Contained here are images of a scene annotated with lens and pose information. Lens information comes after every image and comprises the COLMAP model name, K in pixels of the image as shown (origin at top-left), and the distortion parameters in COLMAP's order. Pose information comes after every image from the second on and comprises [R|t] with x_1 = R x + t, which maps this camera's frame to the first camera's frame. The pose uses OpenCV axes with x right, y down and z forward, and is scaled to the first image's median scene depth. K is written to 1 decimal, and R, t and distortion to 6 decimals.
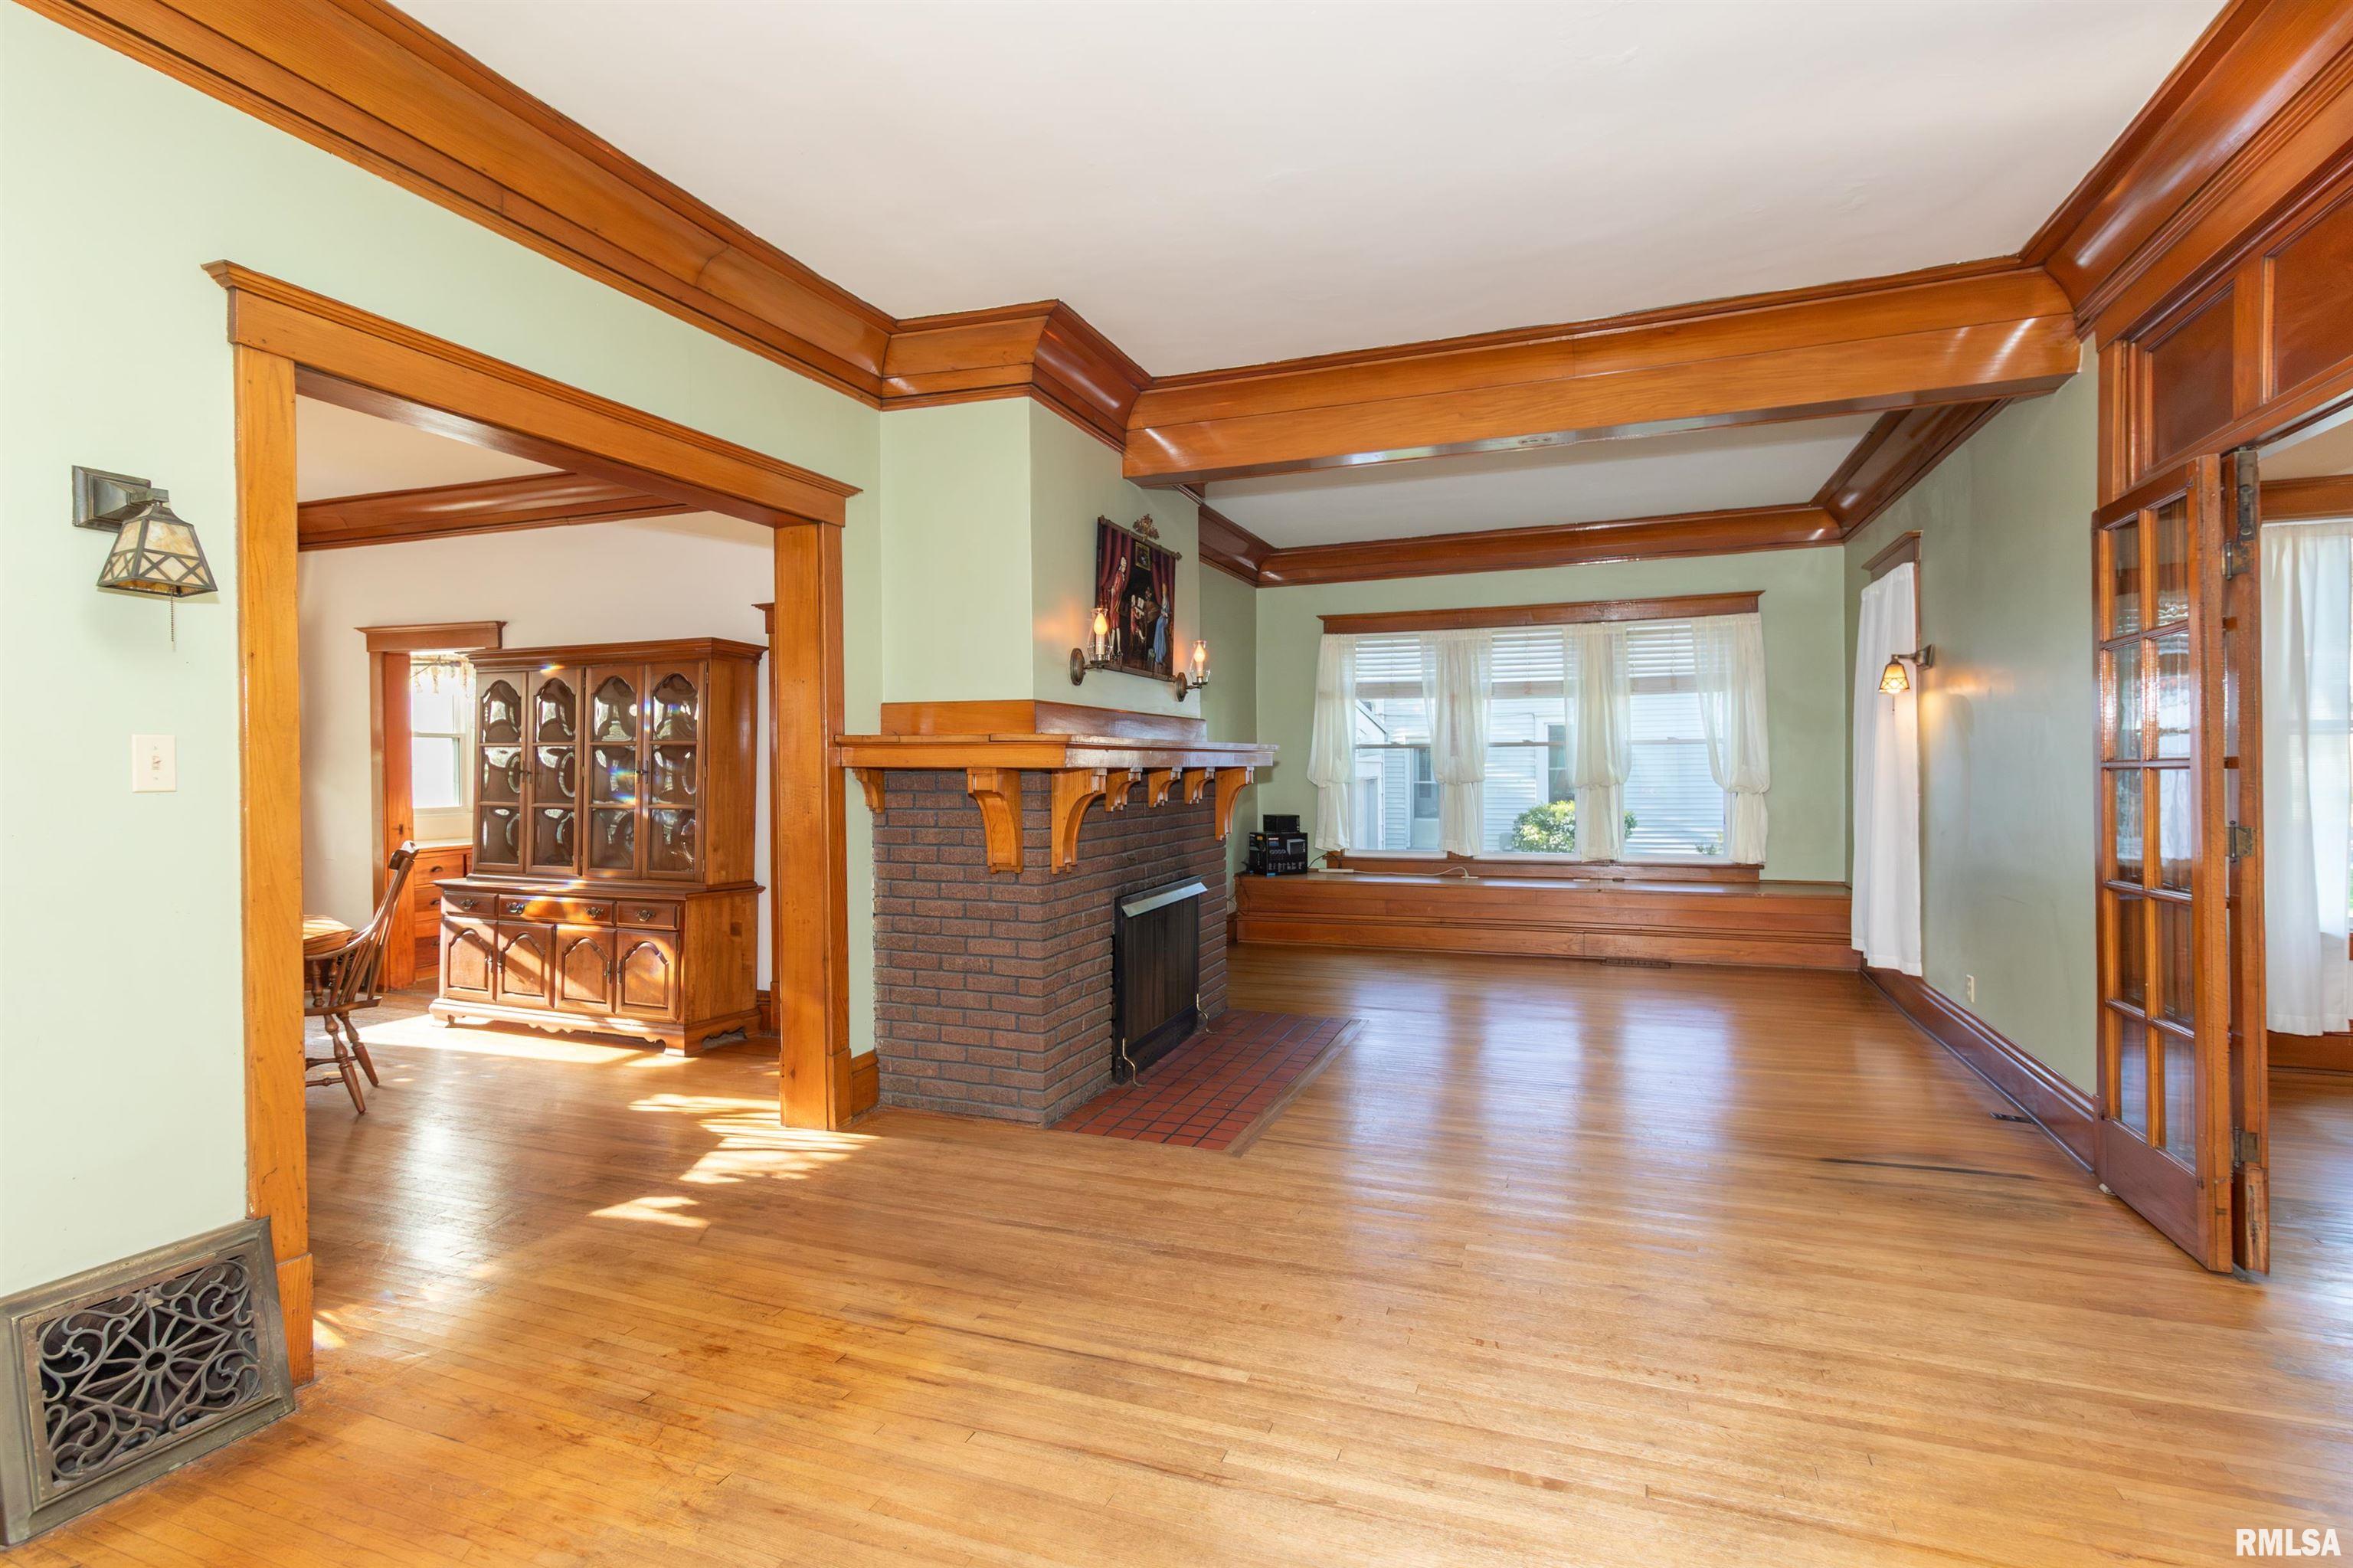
lens RADIAL K [[1074.5, 0, 1176.5], [0, 1074.5, 784.0], [0, 0, 1]] dist [-0.000360, -0.000032]
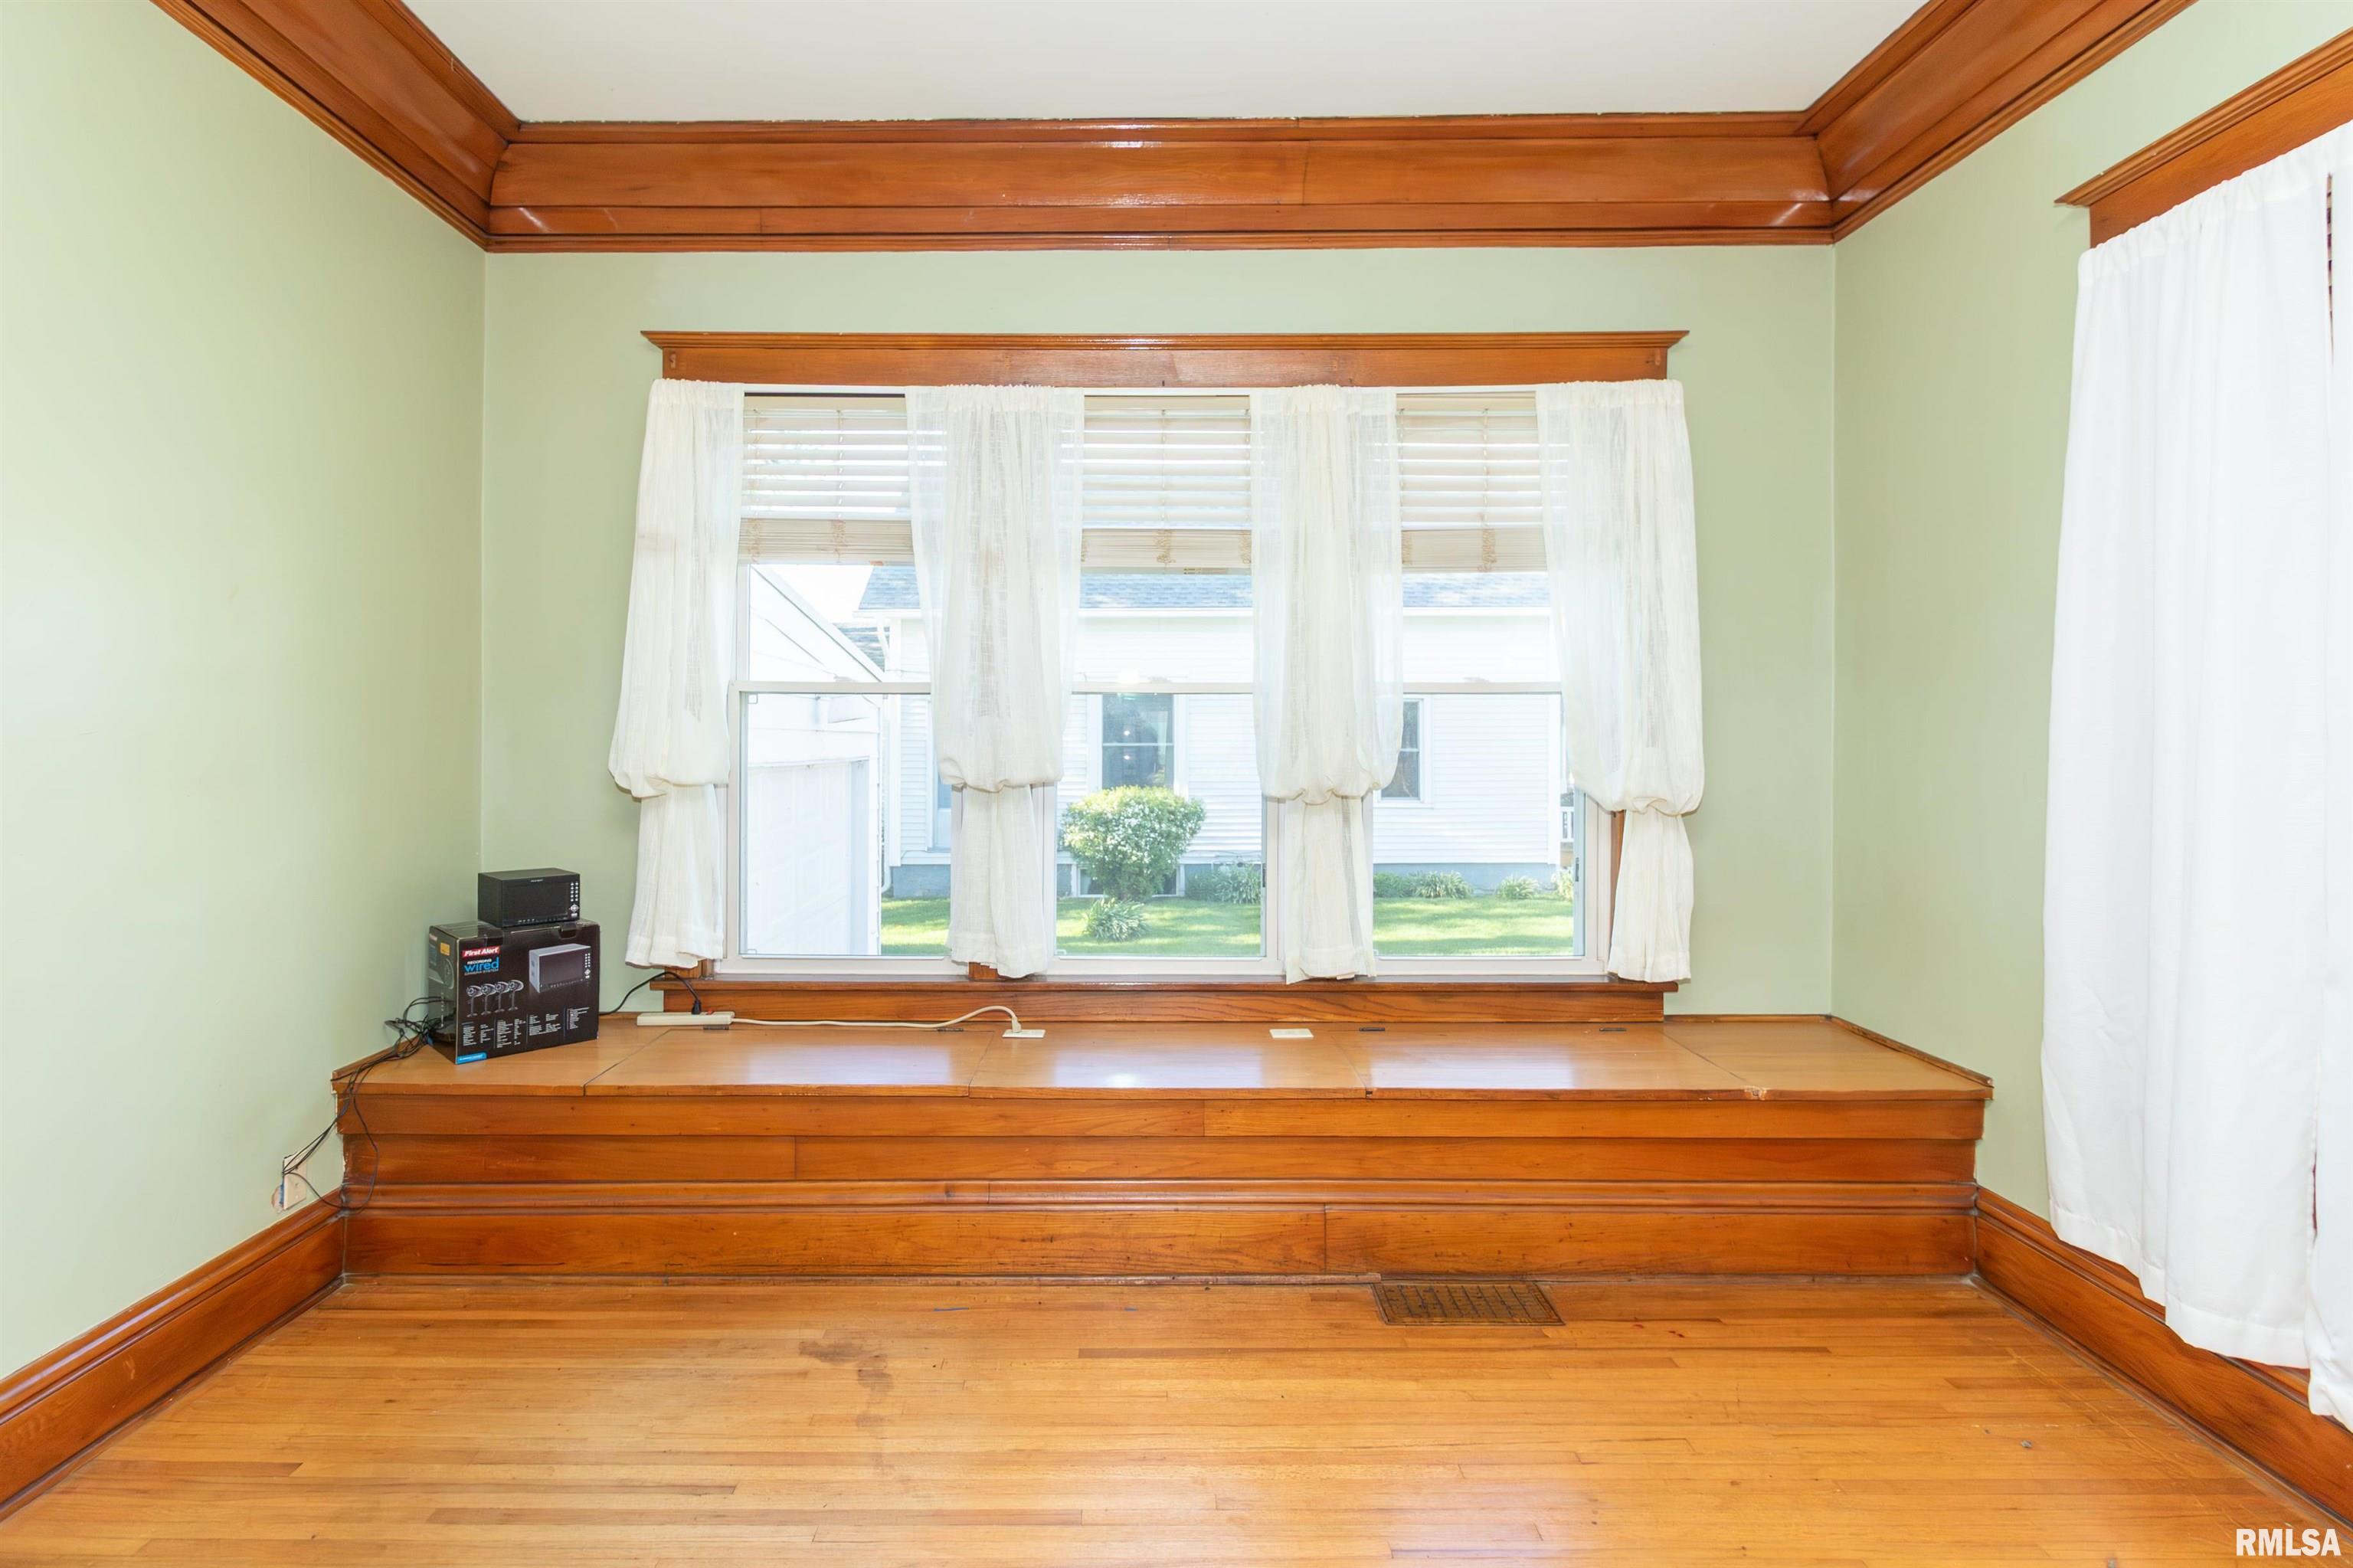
lens RADIAL K [[1082.4, 0, 1131.1], [0, 1082.4, 741.3], [0, 0, 1]] dist [0.000865, 0.000164]
pose [[0.925547, 0.011648, 0.378455, 0.230844], [-0.006012, 0.999853, -0.016072, -0.016302], [-0.378586, 0.012600, 0.925480, 0.936440]]
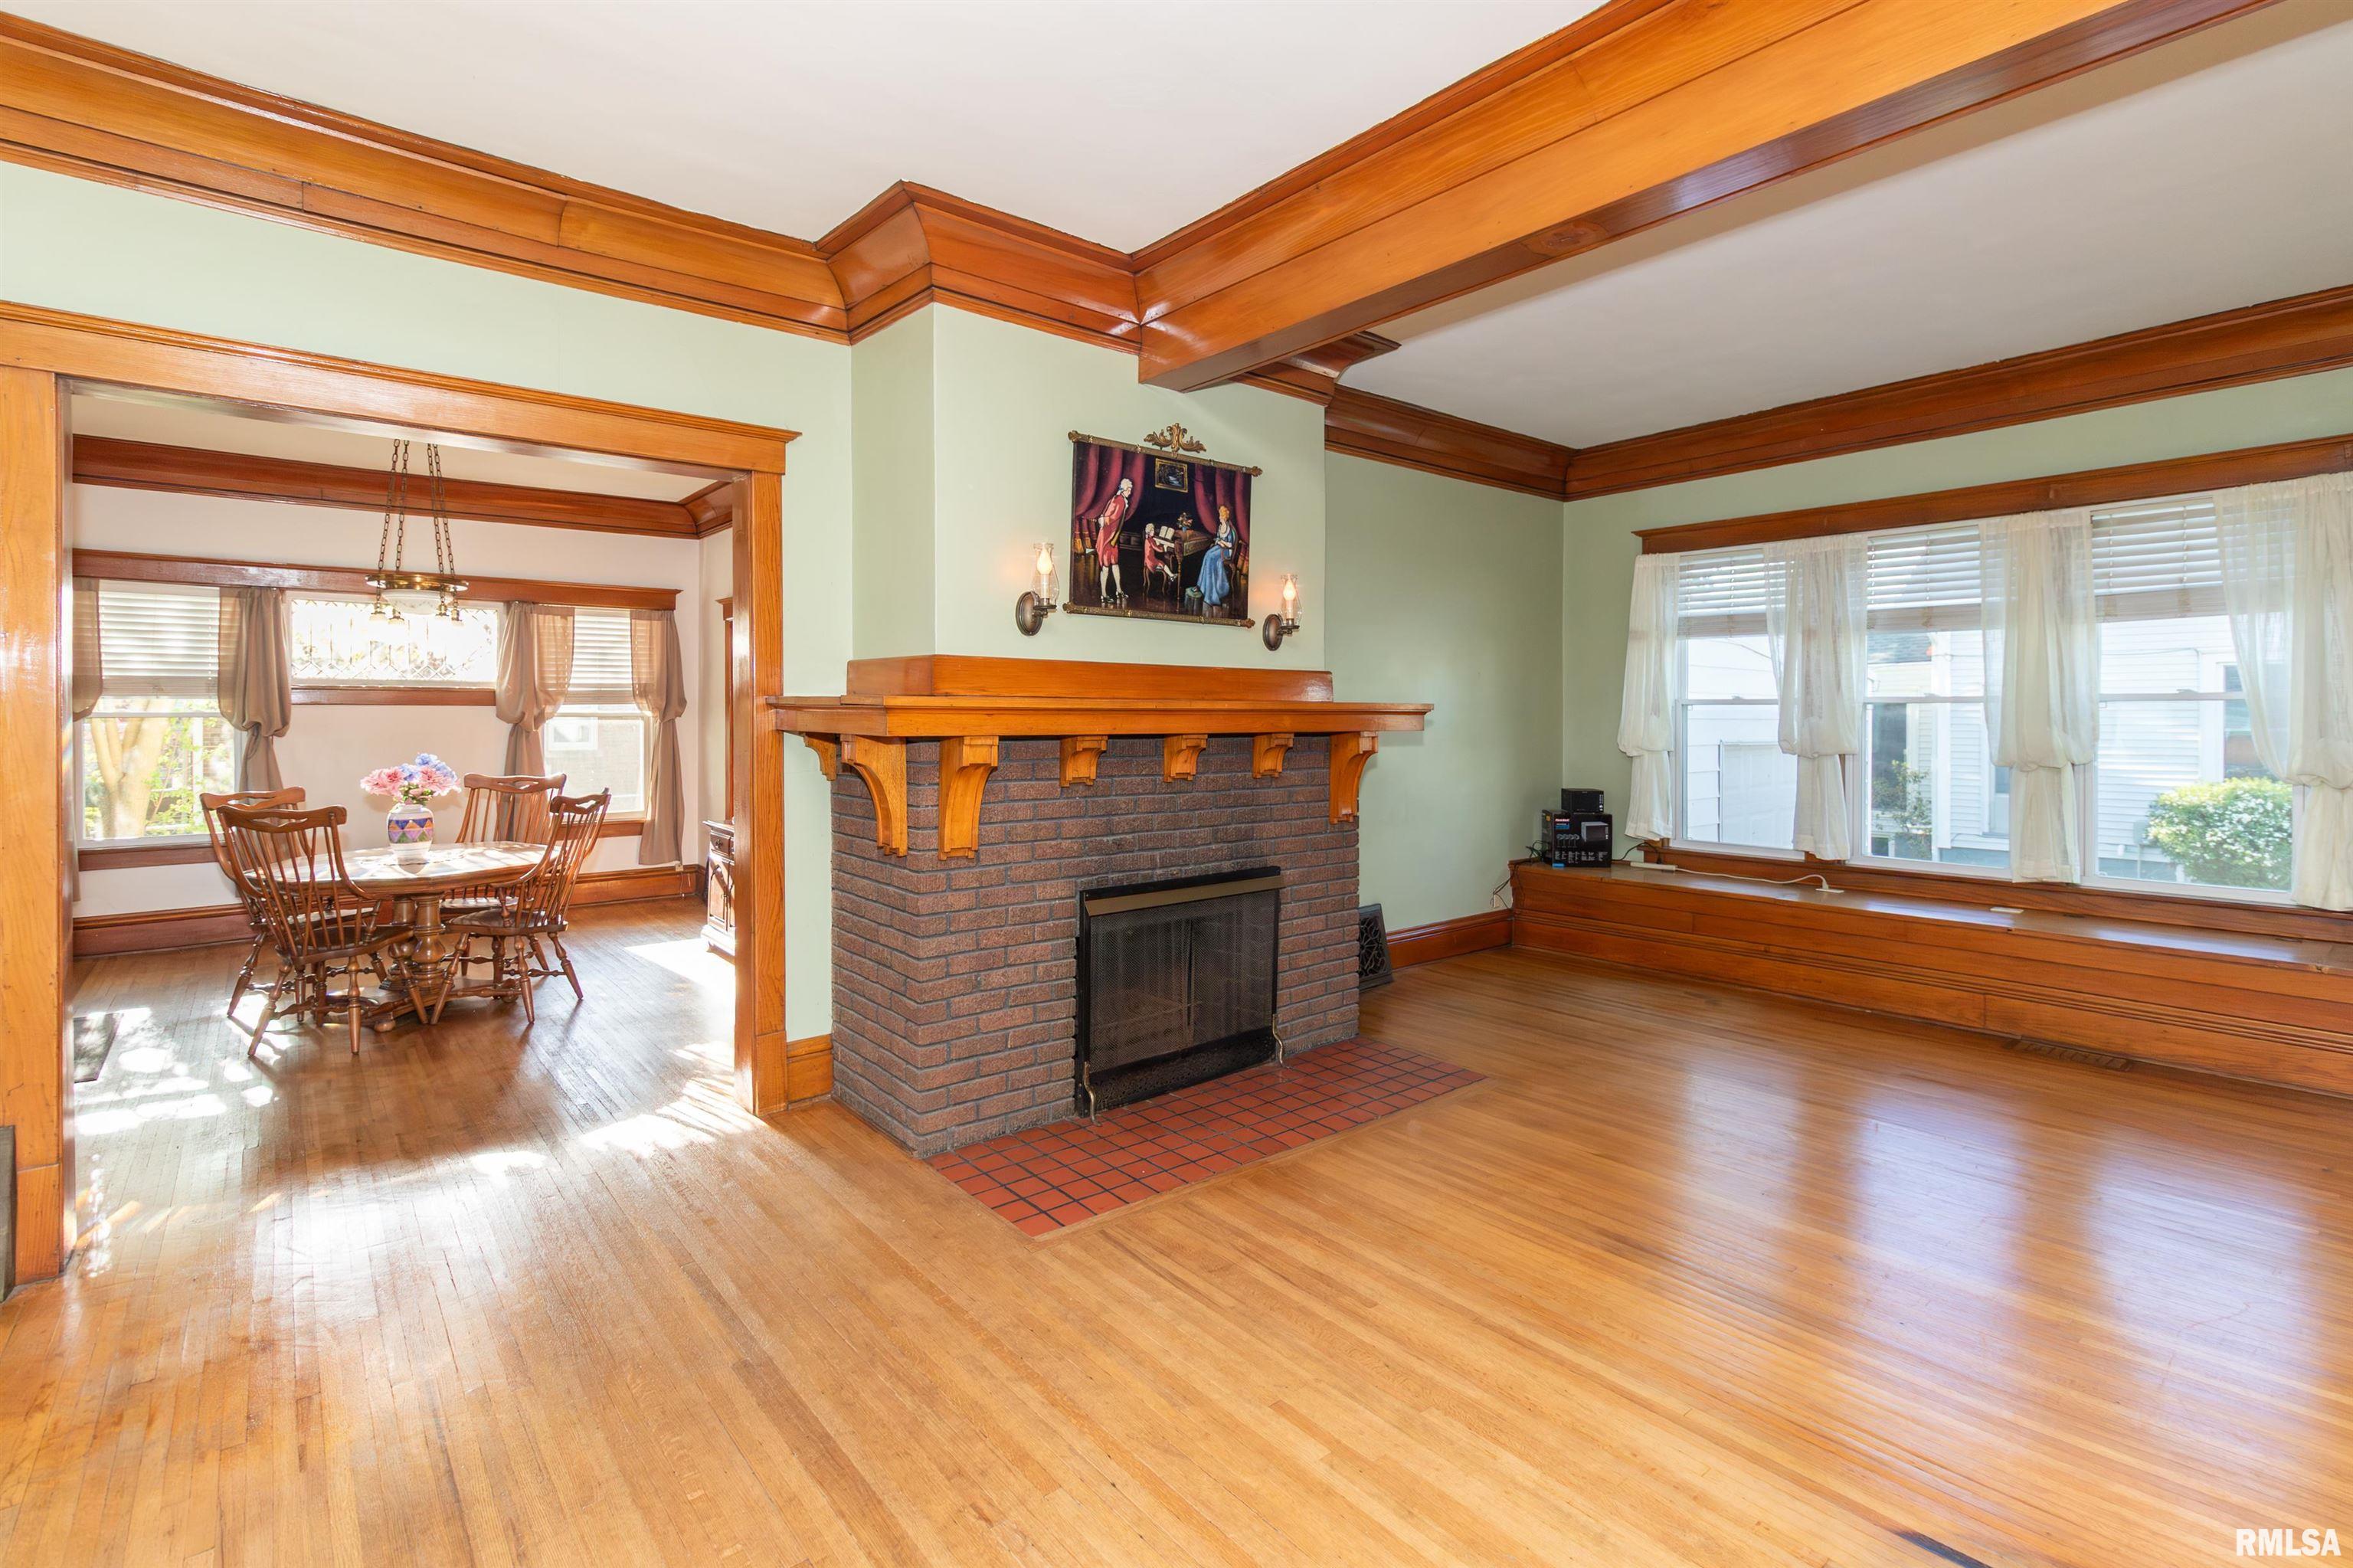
lens RADIAL K [[1104.6, 0, 1180.6], [0, 1104.6, 726.2], [0, 0, 1]] dist [-0.001112, -0.000029]
pose [[0.877741, 0.012332, -0.478977, 0.355734], [-0.015462, 0.999877, -0.002590, -0.016845], [0.478886, 0.009679, 0.877824, 0.246196]]
